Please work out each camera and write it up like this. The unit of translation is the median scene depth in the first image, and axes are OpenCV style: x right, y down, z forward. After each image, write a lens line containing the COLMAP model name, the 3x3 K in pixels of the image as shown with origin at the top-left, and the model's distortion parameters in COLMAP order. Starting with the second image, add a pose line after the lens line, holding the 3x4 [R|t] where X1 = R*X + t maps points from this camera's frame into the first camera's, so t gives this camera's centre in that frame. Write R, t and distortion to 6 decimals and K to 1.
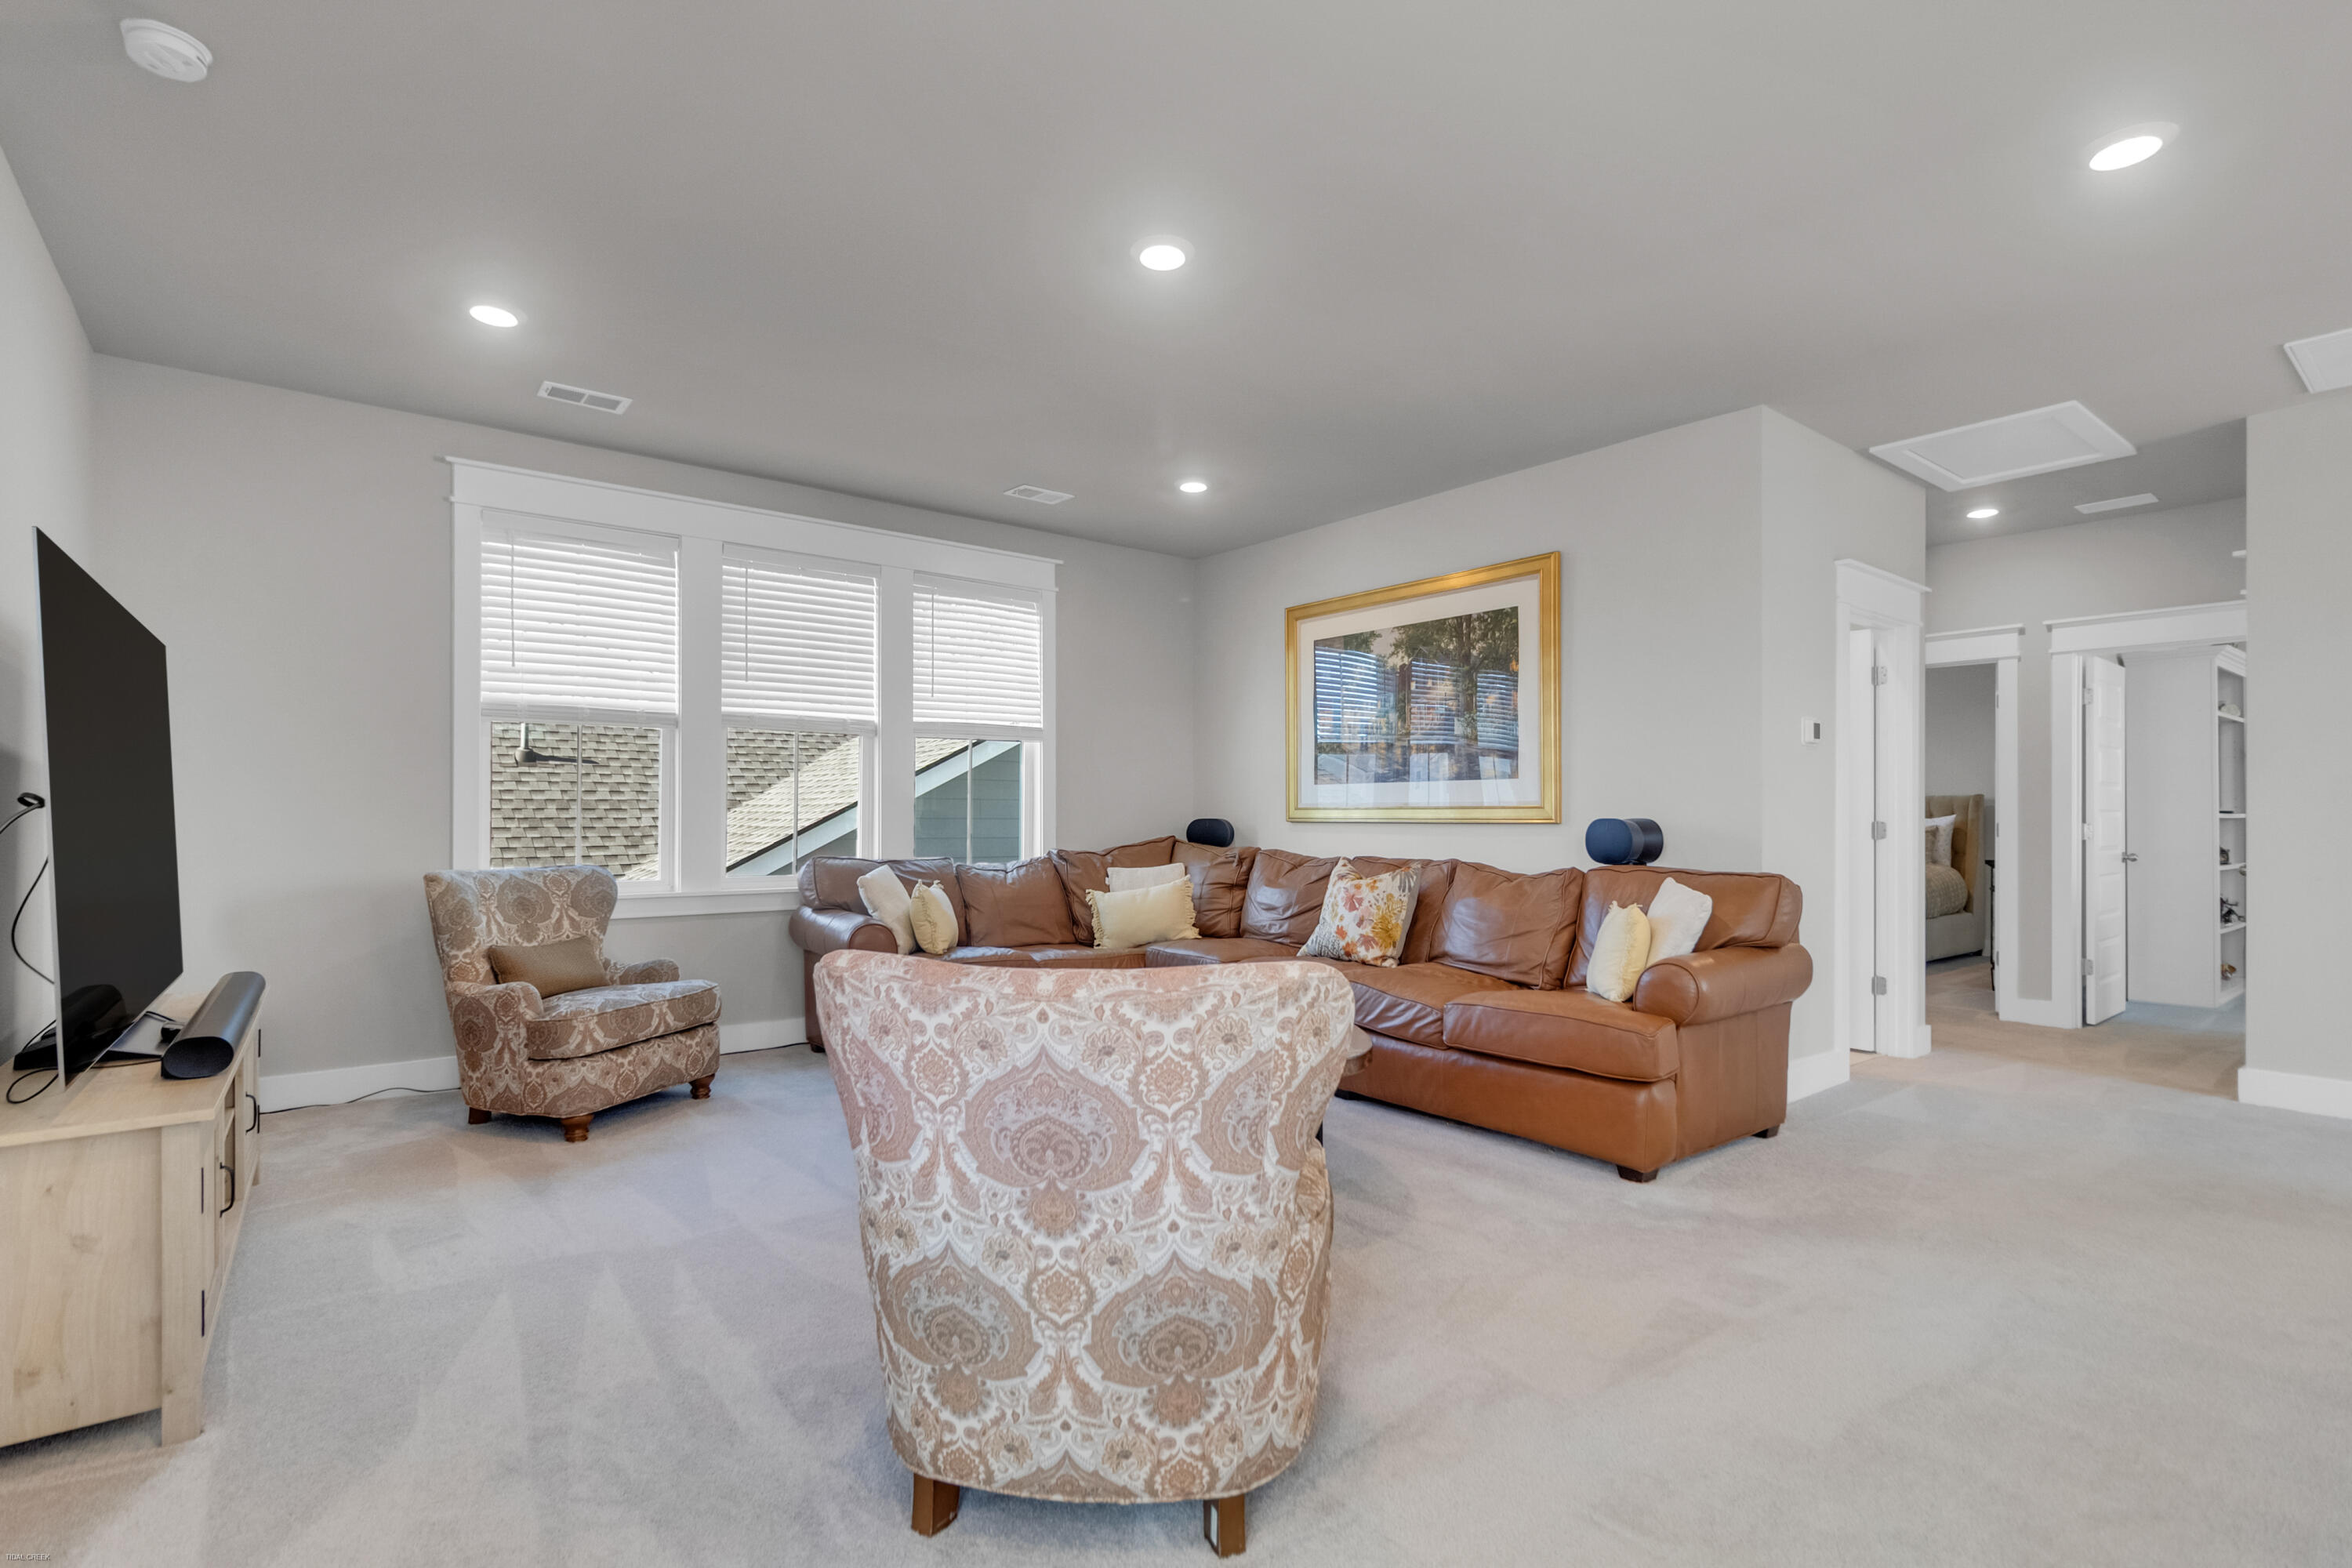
lens RADIAL K [[1066.7, 0, 1176.0], [0, 1066.7, 784.0], [0, 0, 1]] dist [0.031338, 0.000126]
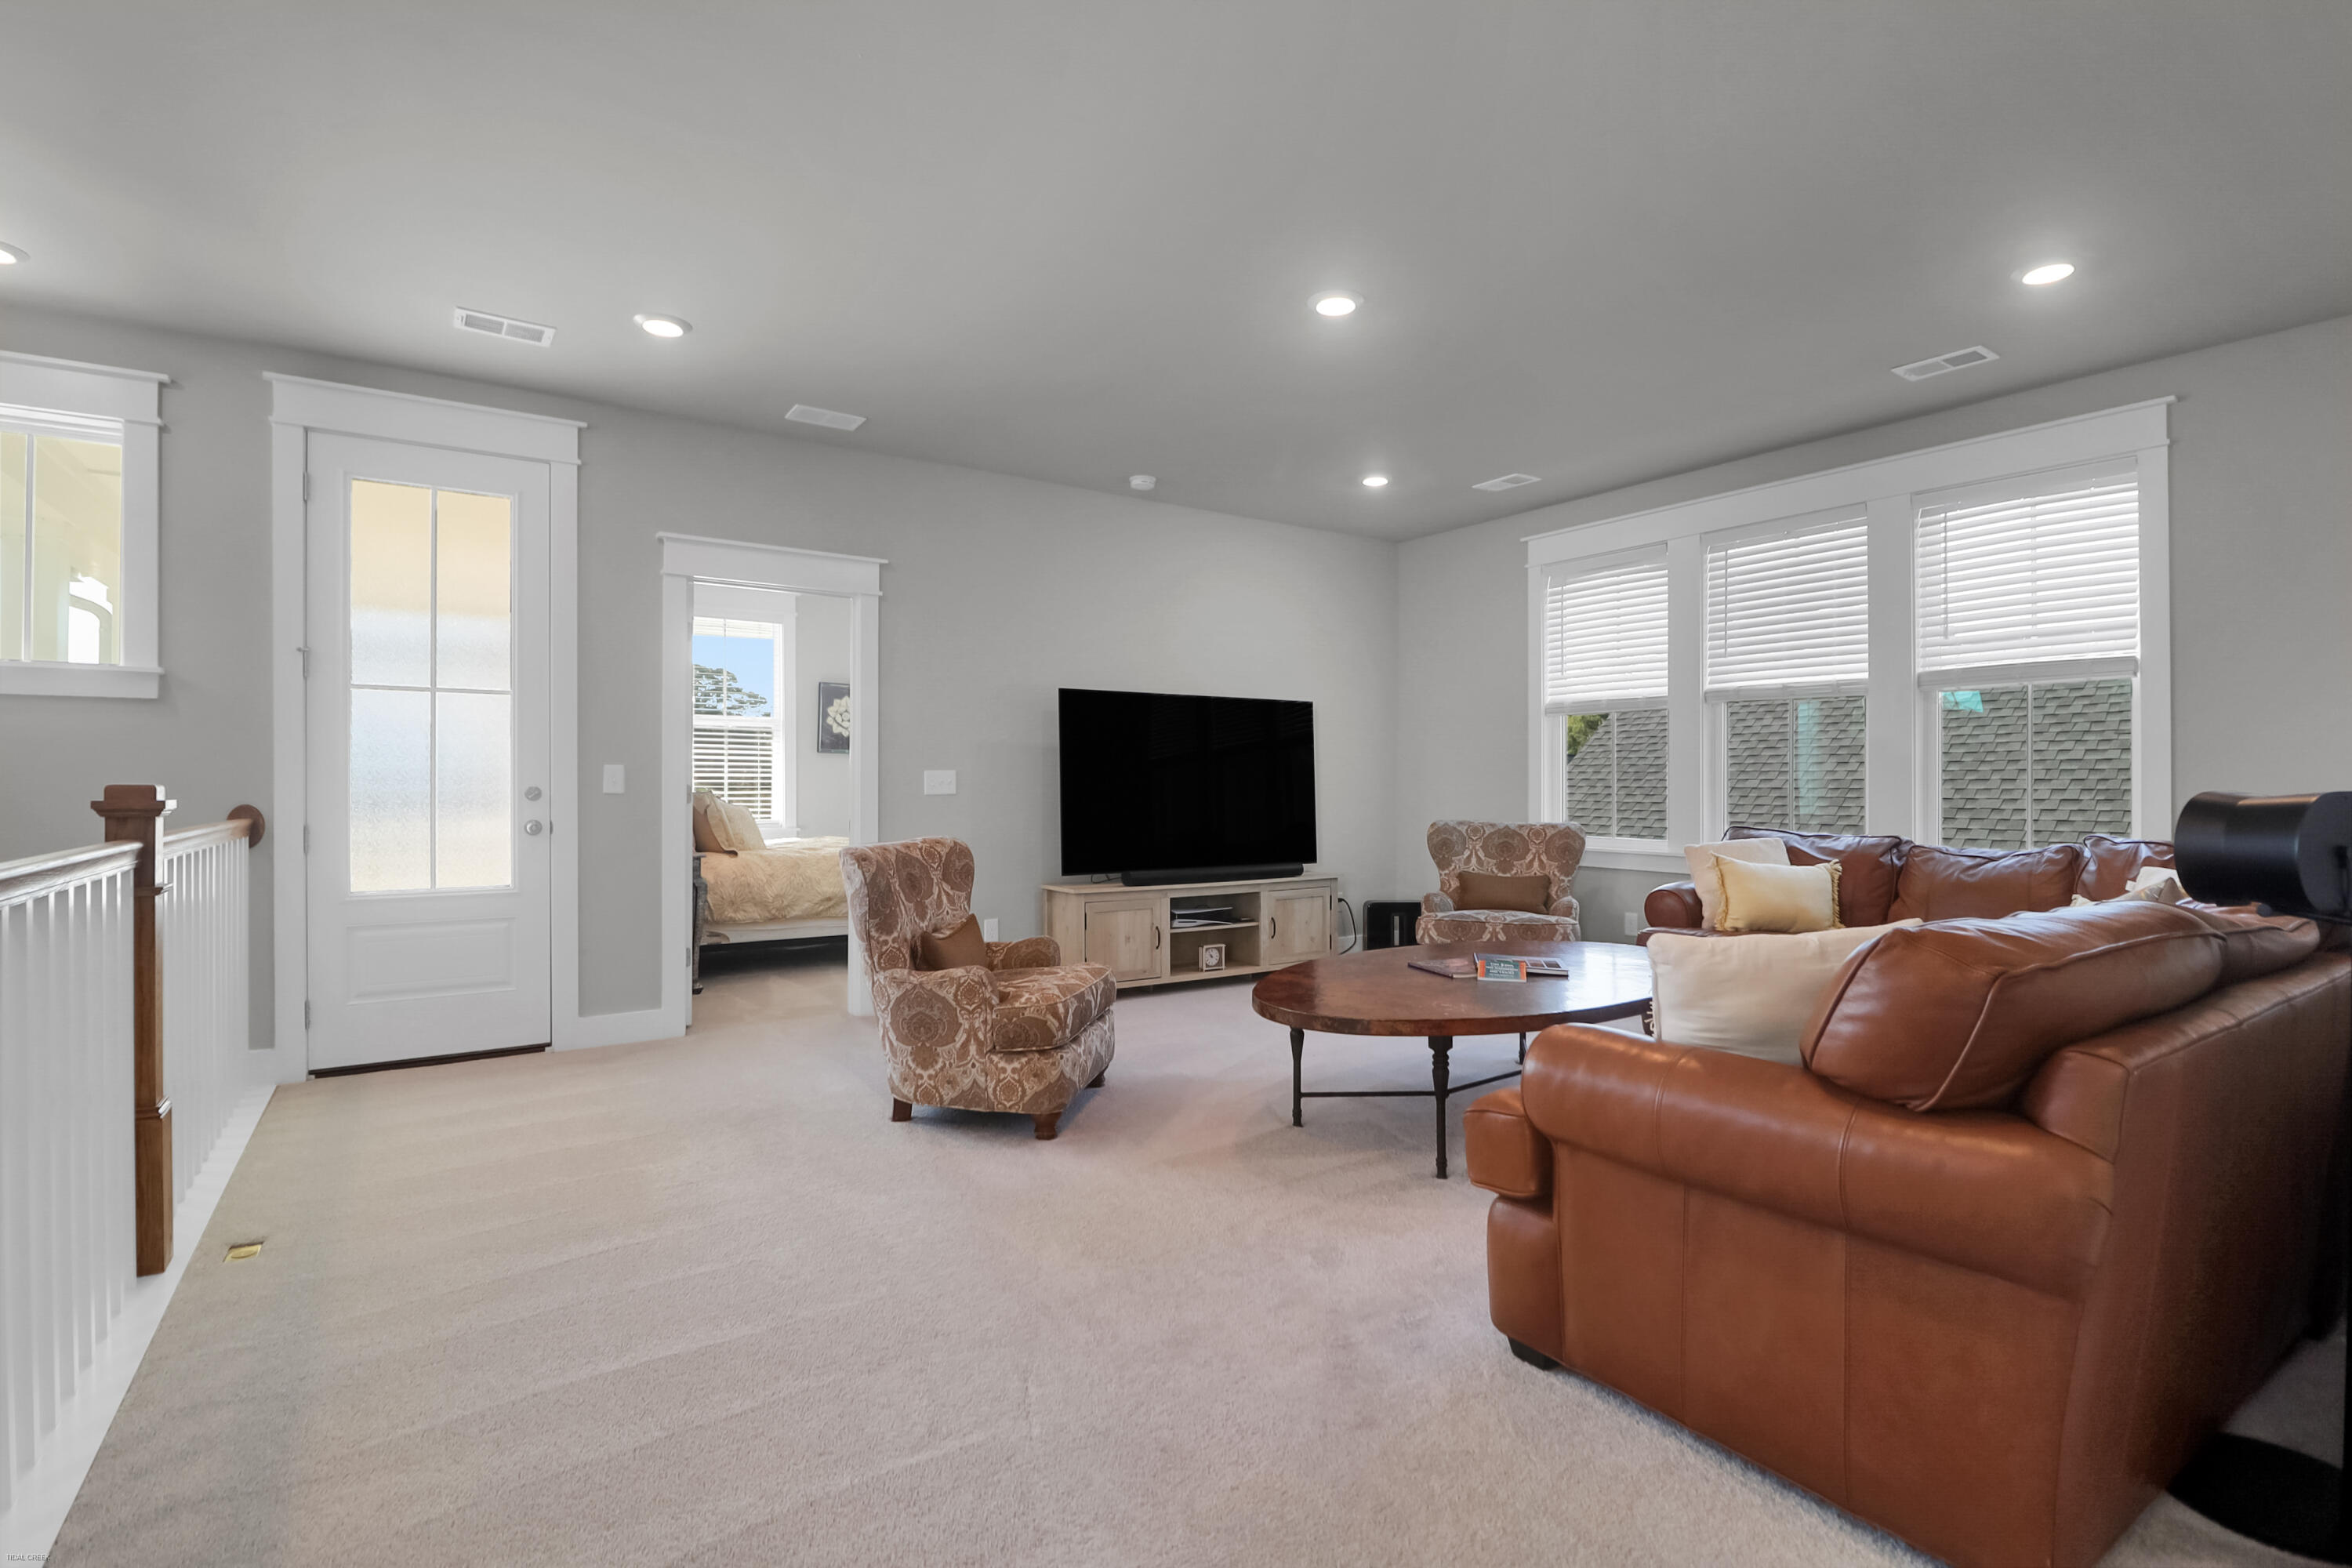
lens RADIAL K [[1063.6, 0, 1178.2], [0, 1063.6, 777.7], [0, 0, 1]] dist [-0.000045, -0.013370]
pose [[-0.036924, -0.004026, -0.999310, 0.679603], [0.024085, 0.999698, -0.004918, 0.013831], [0.999028, -0.024250, -0.036816, 0.513795]]
